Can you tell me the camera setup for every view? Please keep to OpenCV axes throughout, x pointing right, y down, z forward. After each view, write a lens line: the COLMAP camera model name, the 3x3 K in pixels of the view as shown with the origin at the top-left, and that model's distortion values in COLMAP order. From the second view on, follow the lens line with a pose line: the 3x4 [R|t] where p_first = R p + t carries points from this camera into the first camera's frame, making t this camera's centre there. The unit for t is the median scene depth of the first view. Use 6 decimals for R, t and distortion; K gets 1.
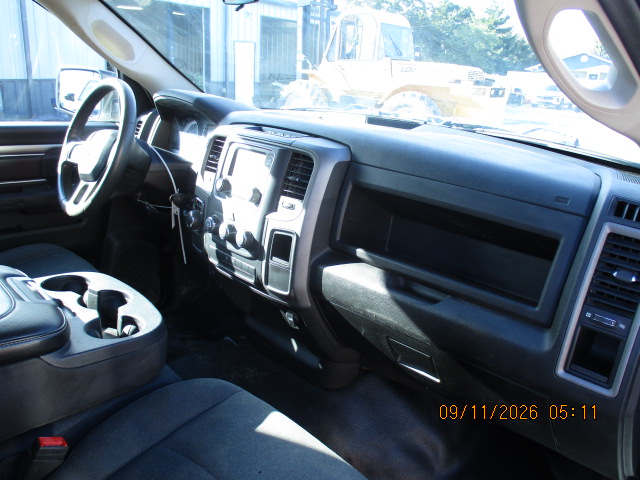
lens RADIAL K [[538.7, 0, 318.8], [0, 538.7, 241.0], [0, 0, 1]] dist [-0.038734, 0.014645]
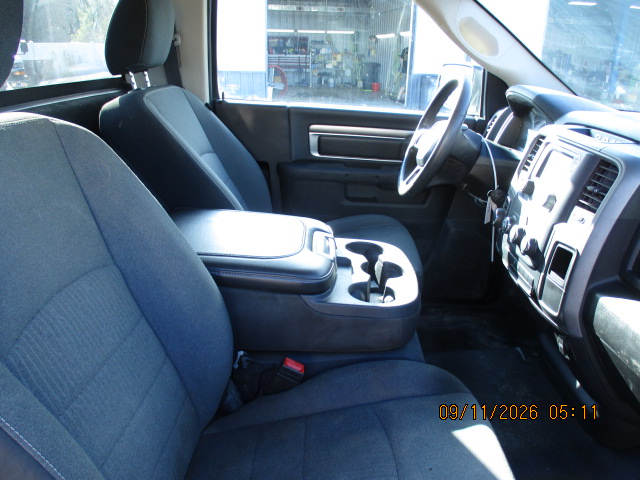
lens RADIAL K [[538.7, 0, 318.8], [0, 538.7, 241.0], [0, 0, 1]] dist [-0.038734, 0.014645]
pose [[0.718418, 0.212816, -0.662257, 0.207984], [-0.210859, 0.973882, 0.084216, -0.012400], [0.662883, 0.079141, 0.744529, 0.064344]]
